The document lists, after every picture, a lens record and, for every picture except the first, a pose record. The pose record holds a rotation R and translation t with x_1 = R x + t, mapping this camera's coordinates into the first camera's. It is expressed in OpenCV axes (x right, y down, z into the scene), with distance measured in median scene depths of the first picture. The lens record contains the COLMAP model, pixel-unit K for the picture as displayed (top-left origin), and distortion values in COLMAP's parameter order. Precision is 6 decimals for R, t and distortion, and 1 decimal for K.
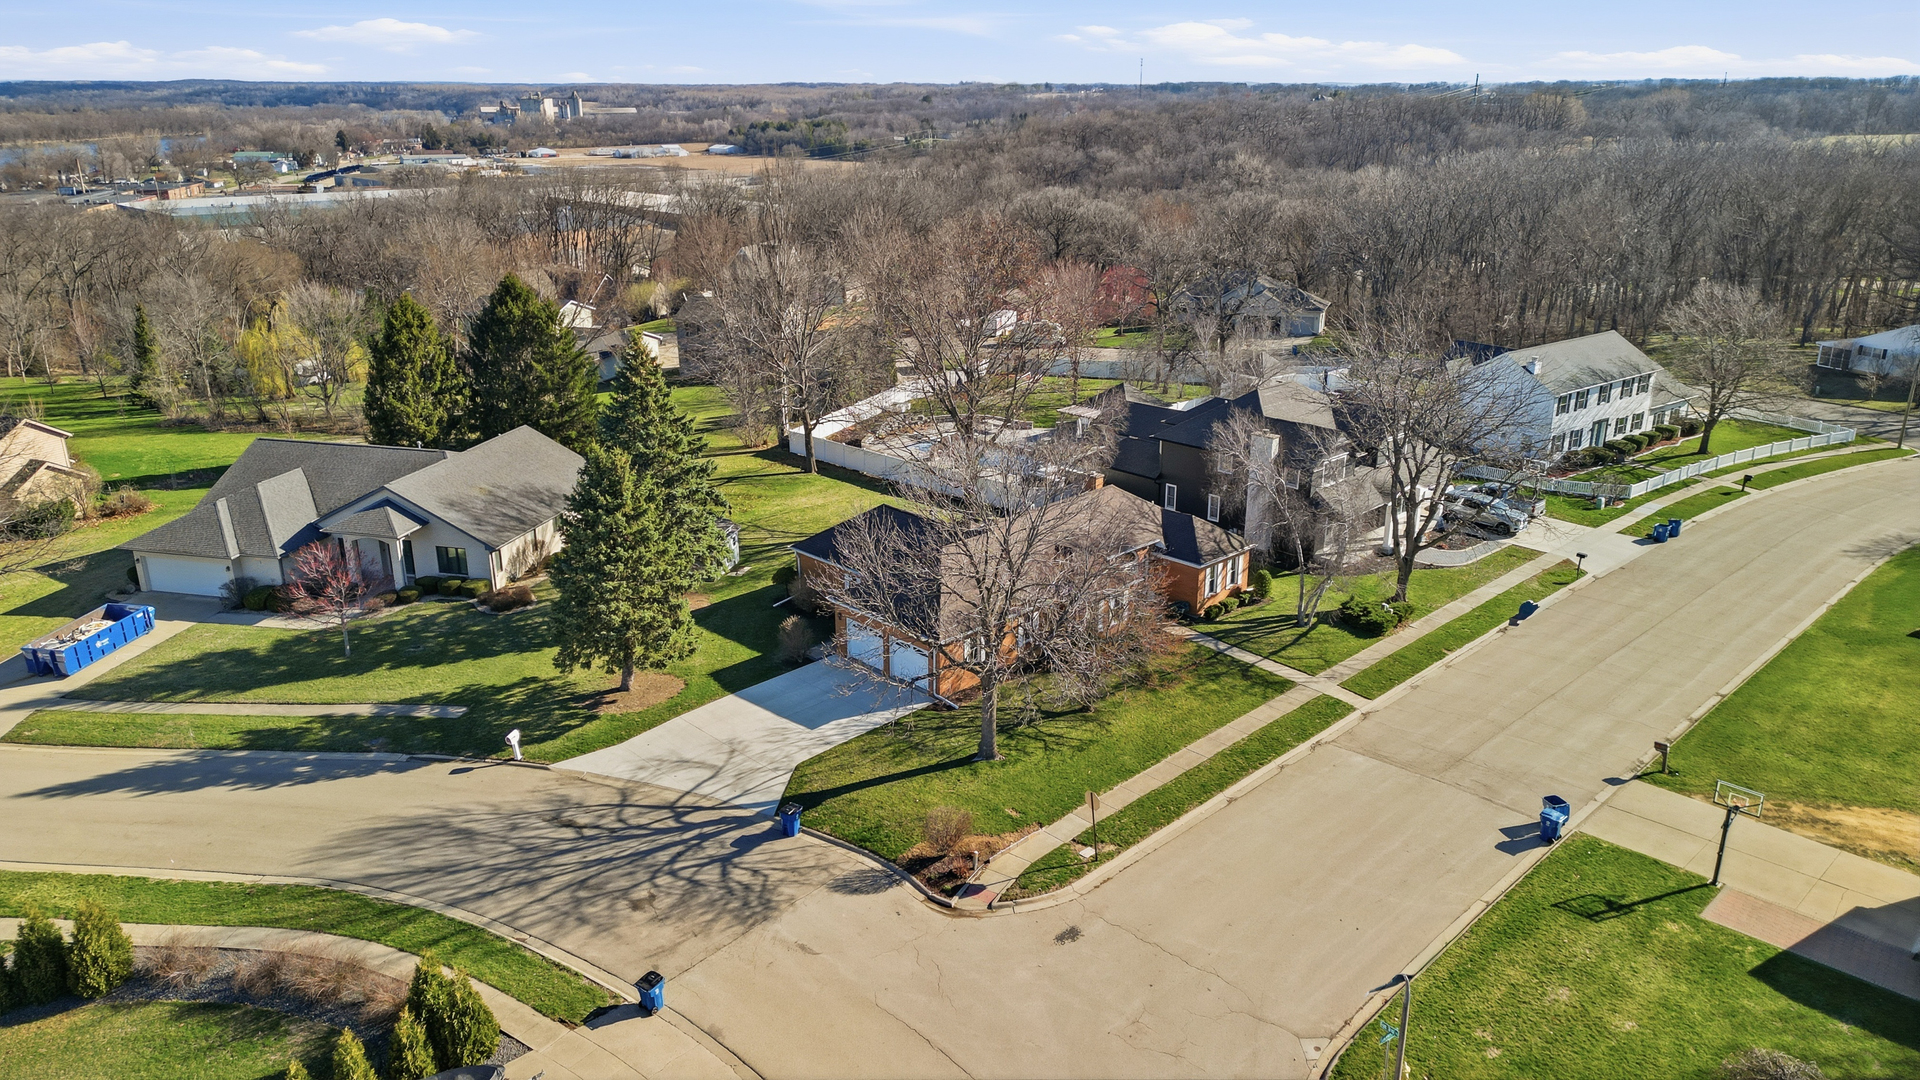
lens RADIAL K [[1336.3, 0, 955.2], [0, 1336.3, 510.7], [0, 0, 1]] dist [0.095905, -0.099567]
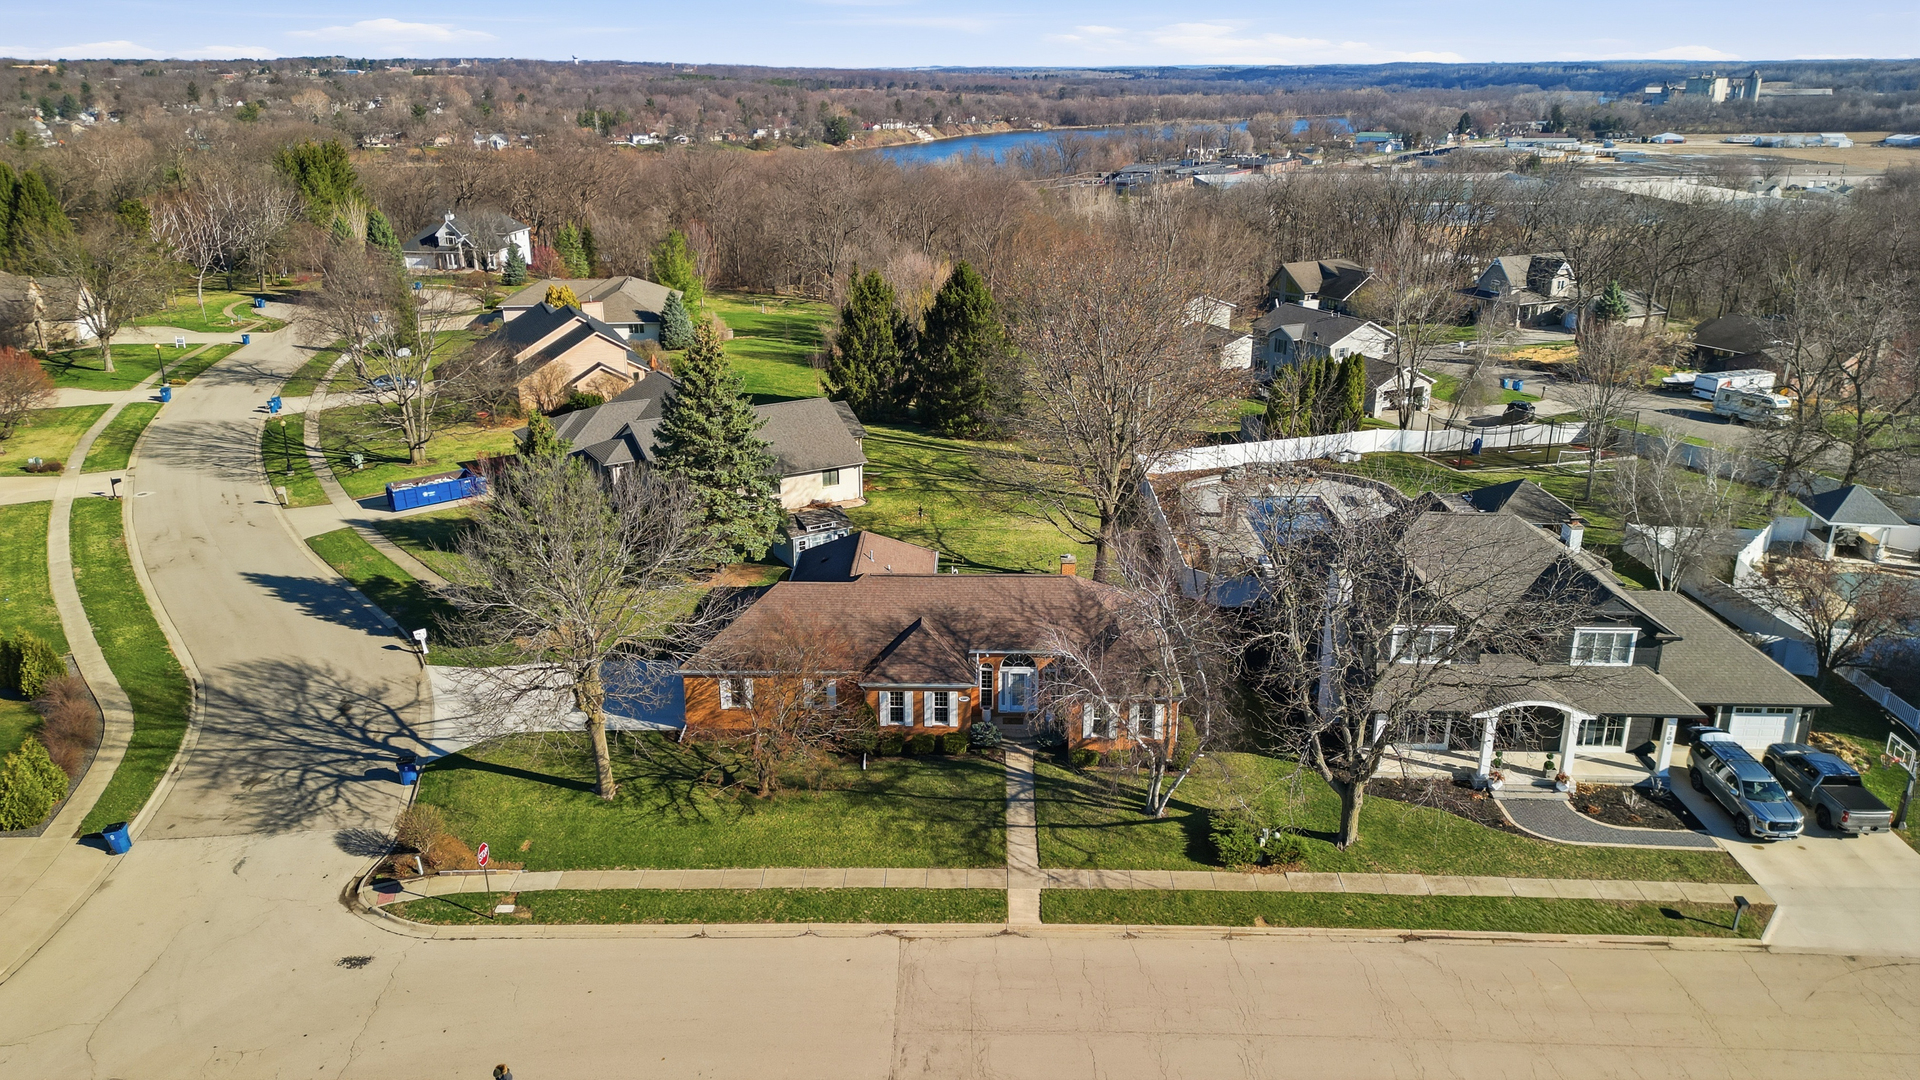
lens RADIAL K [[1336.3, 0, 955.2], [0, 1336.3, 510.7], [0, 0, 1]] dist [0.095905, -0.099567]
pose [[0.702099, 0.223979, -0.675937, 0.767433], [-0.215253, 0.971592, 0.098362, -0.154056], [0.678766, 0.076438, 0.730366, 0.419082]]
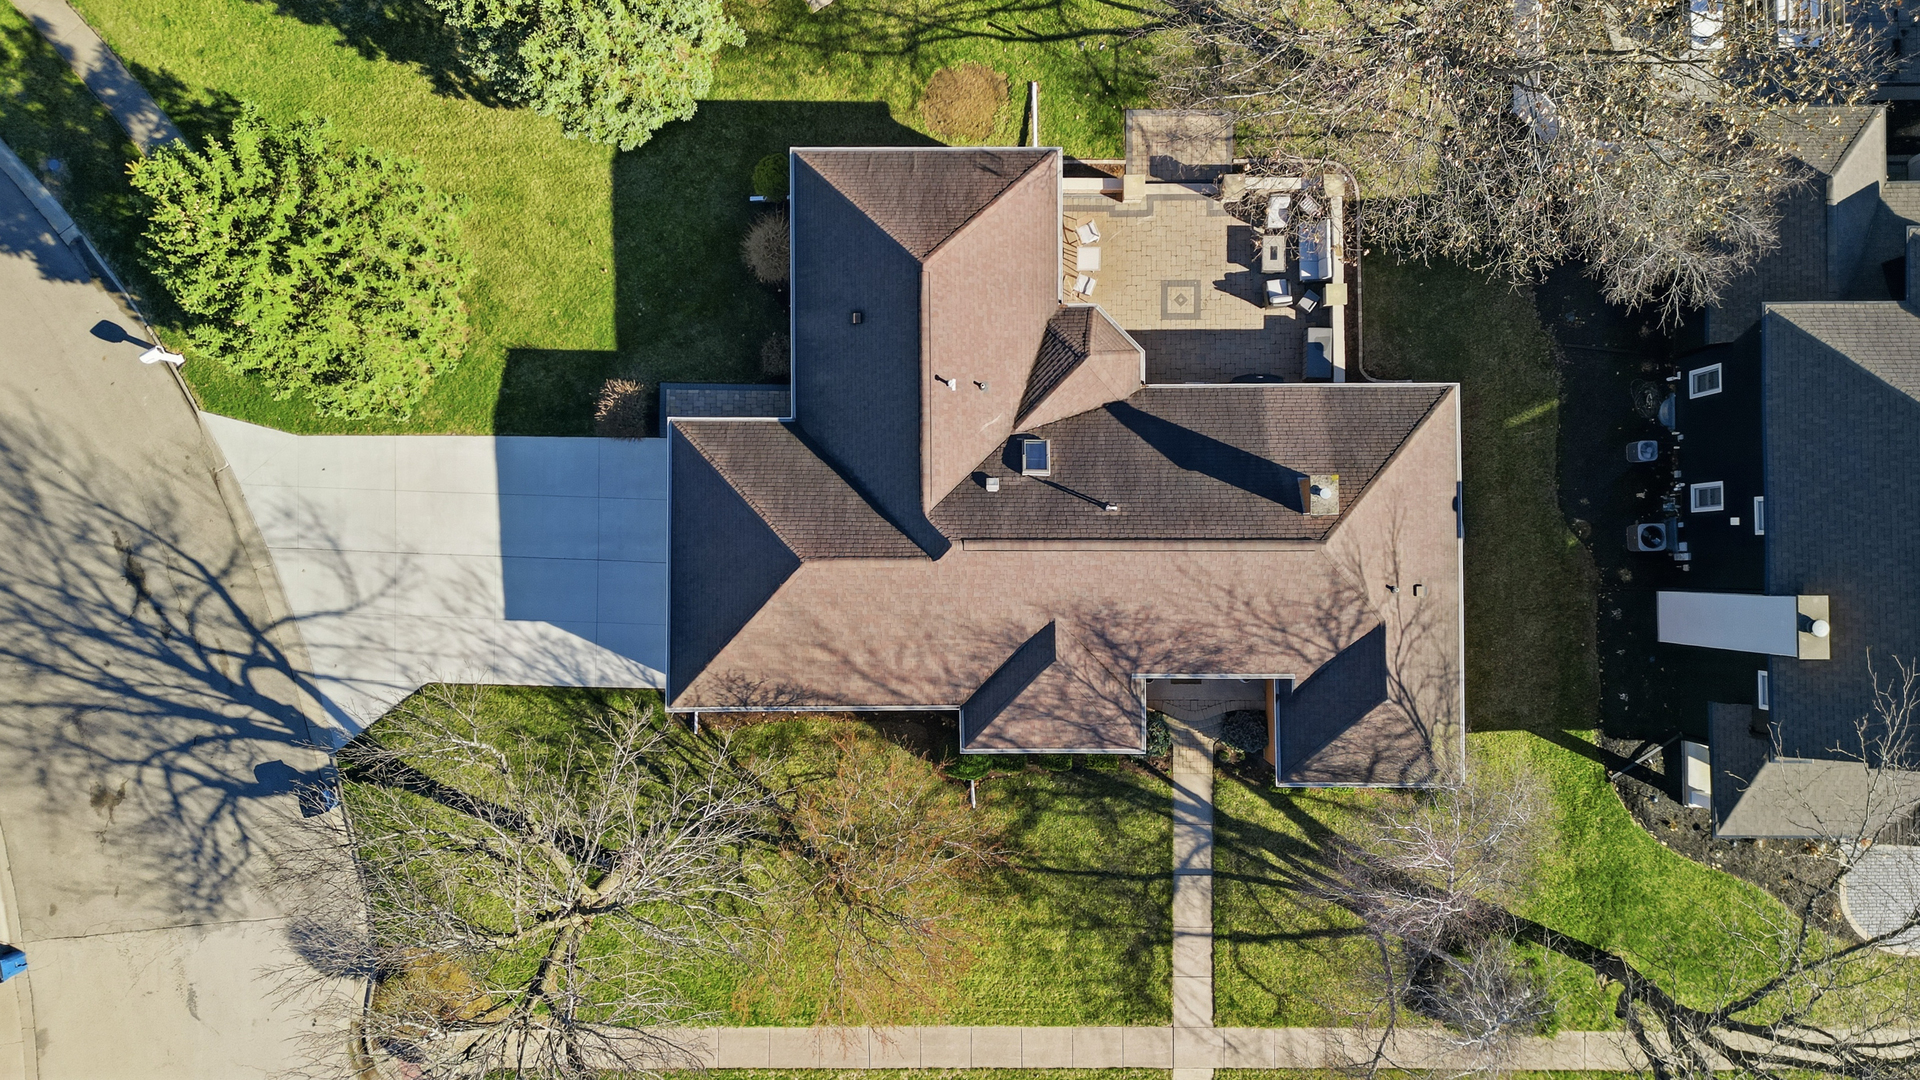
lens RADIAL K [[1369.0, 0, 960.0], [0, 1369.0, 540.0], [0, 0, 1]] dist [0.060614, -0.037097]
pose [[0.719428, 0.694484, -0.010718, 0.037162], [-0.216697, 0.239088, 0.946509, -0.545554], [0.659898, -0.678622, 0.322499, 0.942903]]
